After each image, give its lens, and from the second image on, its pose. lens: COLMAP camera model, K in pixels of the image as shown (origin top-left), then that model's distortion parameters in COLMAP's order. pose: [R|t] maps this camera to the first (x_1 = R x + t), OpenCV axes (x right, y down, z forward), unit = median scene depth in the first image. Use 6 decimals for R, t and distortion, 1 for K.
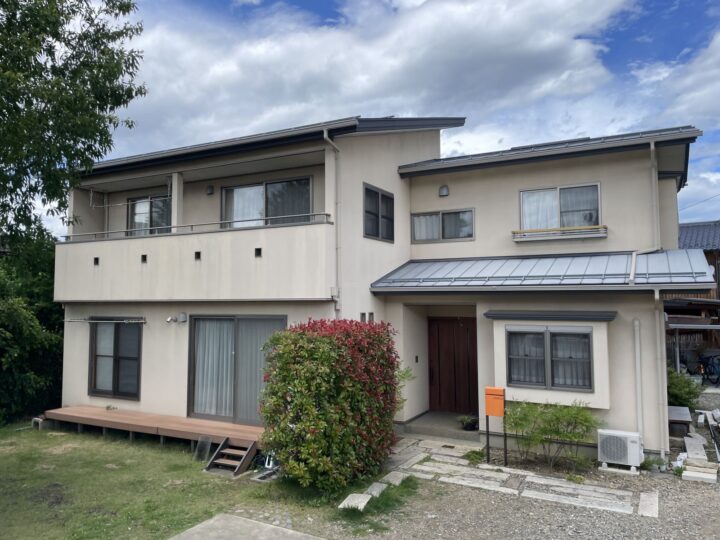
lens RADIAL K [[537.7, 0, 362.6], [0, 537.7, 264.1], [0, 0, 1]] dist [0.078506, -0.111628]
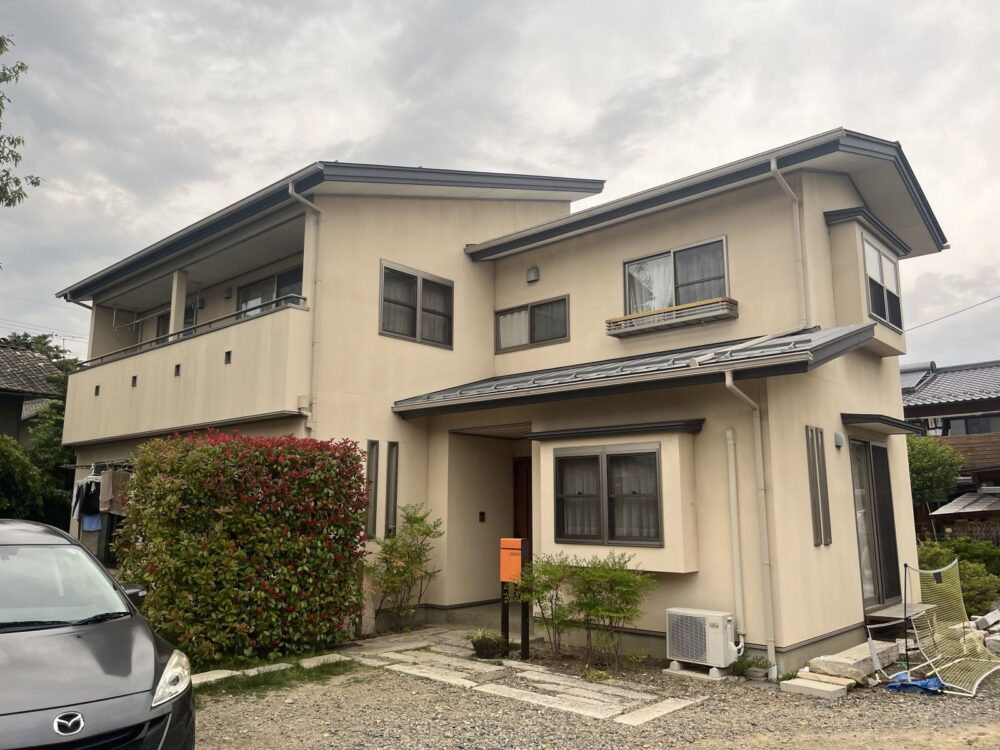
lens RADIAL K [[745.7, 0, 500.0], [0, 745.7, 375.0], [0, 0, 1]] dist [0.058093, -0.082433]
pose [[0.971757, -0.037441, -0.232993, 0.421696], [0.012578, 0.994148, -0.107296, 0.121627], [0.235647, 0.101335, 0.966541, 0.097031]]
